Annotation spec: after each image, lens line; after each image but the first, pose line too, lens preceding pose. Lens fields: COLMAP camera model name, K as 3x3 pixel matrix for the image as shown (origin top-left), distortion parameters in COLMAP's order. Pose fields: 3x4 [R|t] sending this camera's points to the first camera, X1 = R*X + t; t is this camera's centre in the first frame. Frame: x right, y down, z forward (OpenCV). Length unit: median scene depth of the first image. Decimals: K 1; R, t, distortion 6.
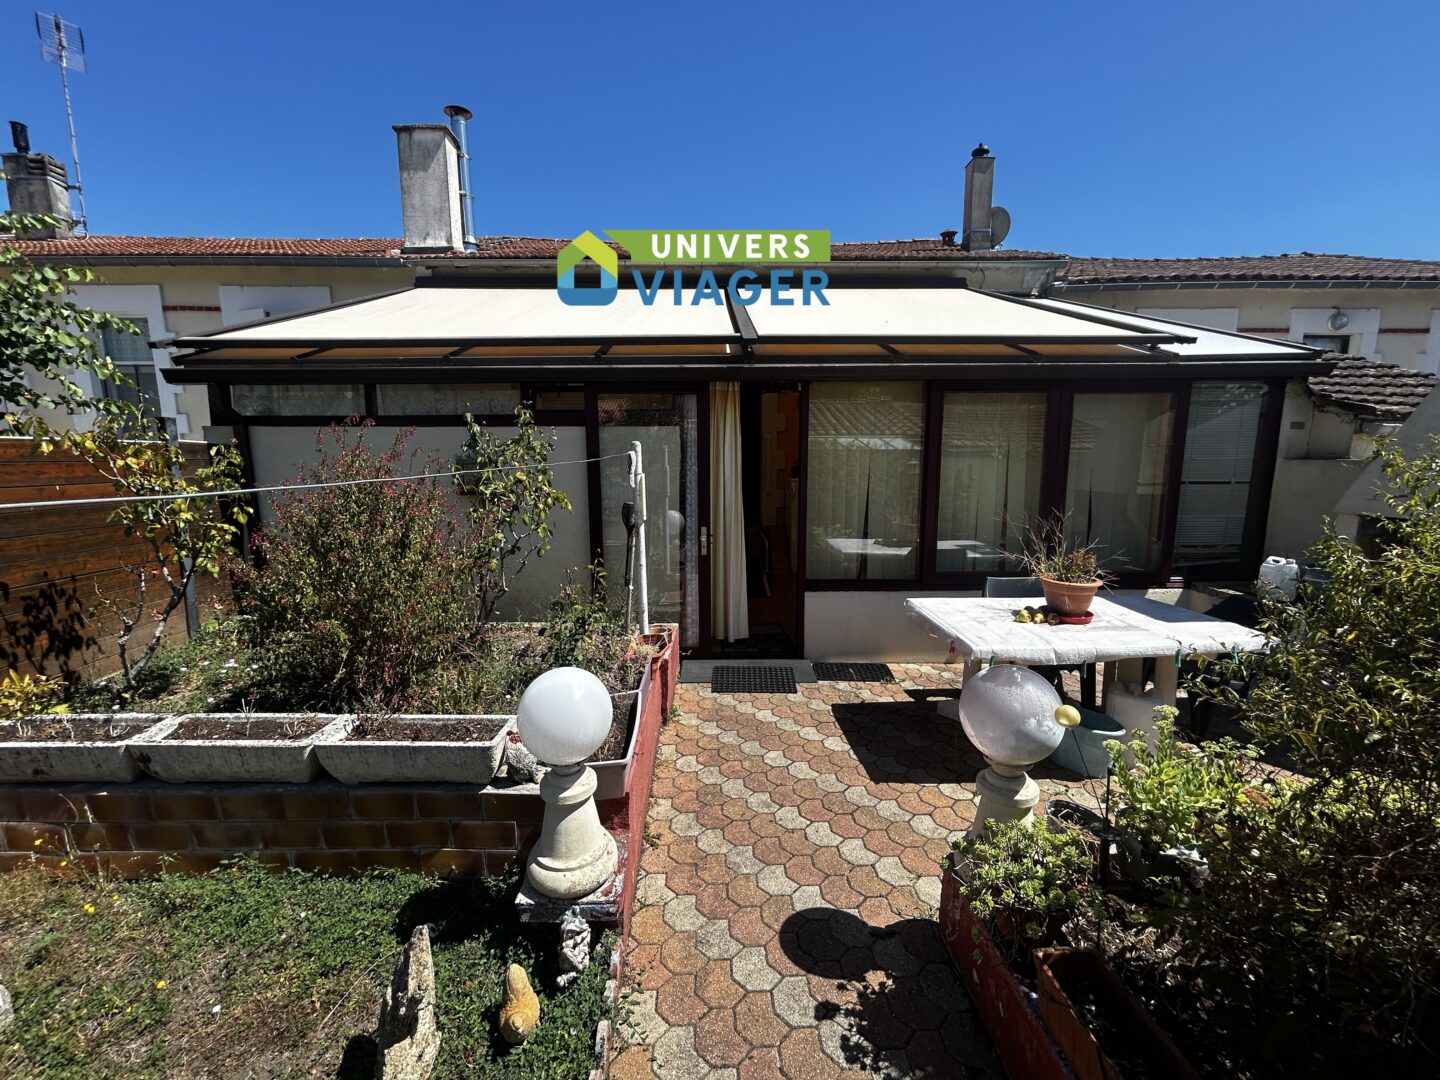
lens RADIAL K [[583.1, 0, 716.1], [0, 583.1, 538.3], [0, 0, 1]] dist [-0.002399, 0.000765]
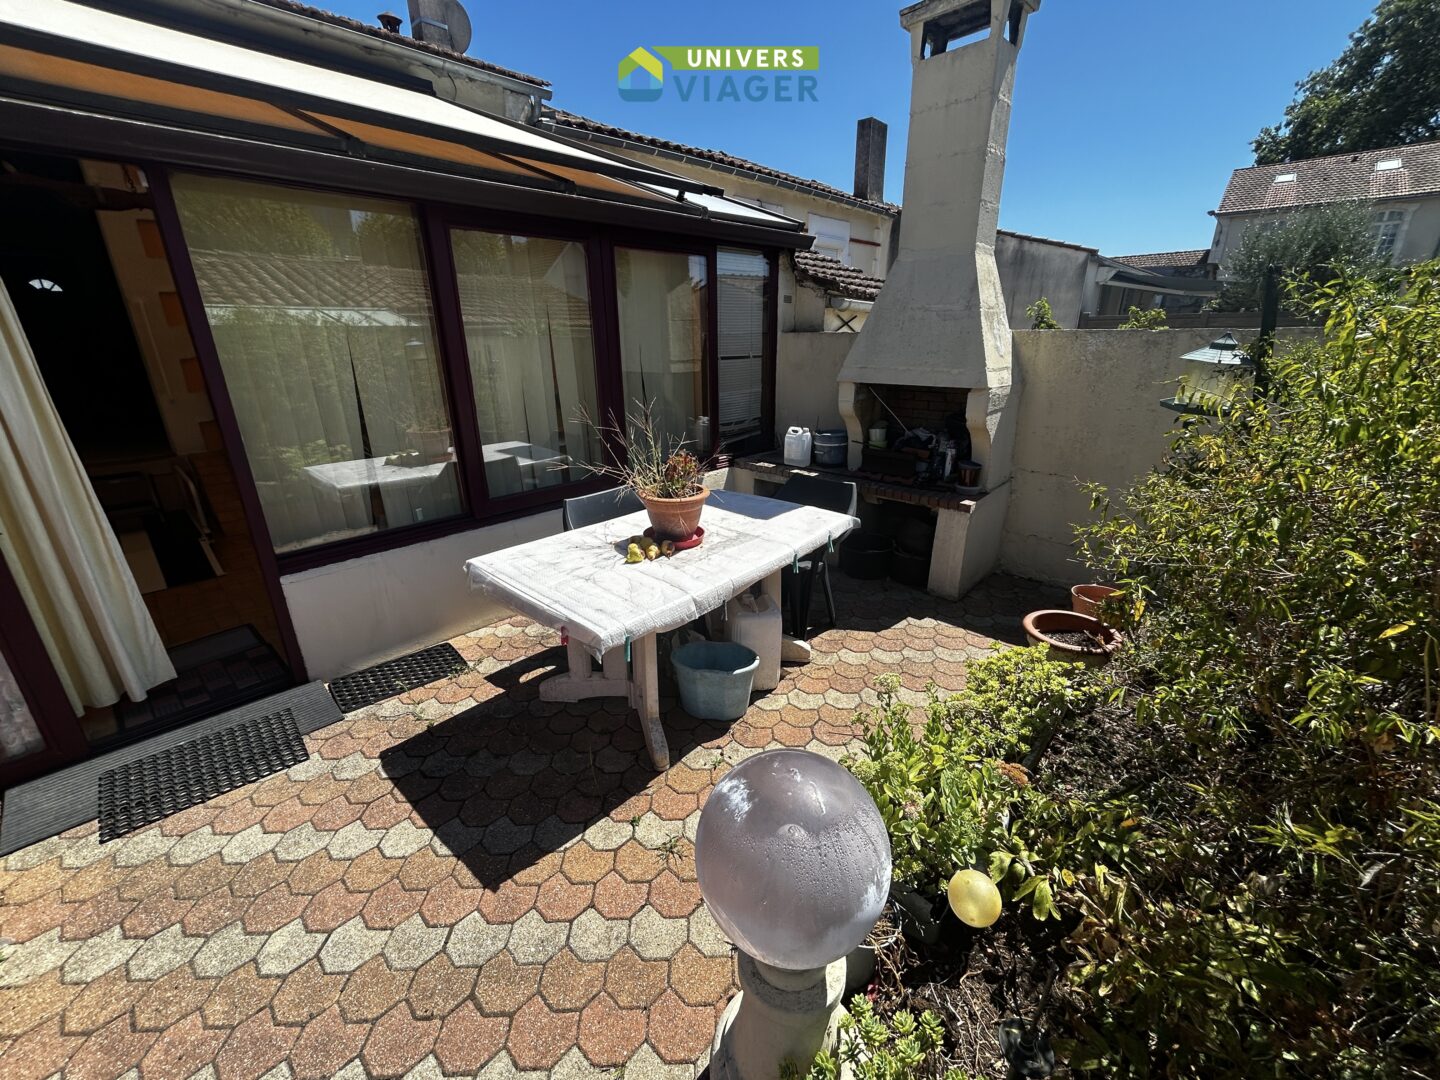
lens RADIAL K [[583.1, 0, 717.0], [0, 583.1, 541.1], [0, 0, 1]] dist [-0.002399, 0.000765]
pose [[0.700707, -0.243203, 0.670718, 0.082796], [0.109595, 0.965639, 0.235647, -0.032617], [-0.704982, -0.091612, 0.703284, 0.308949]]
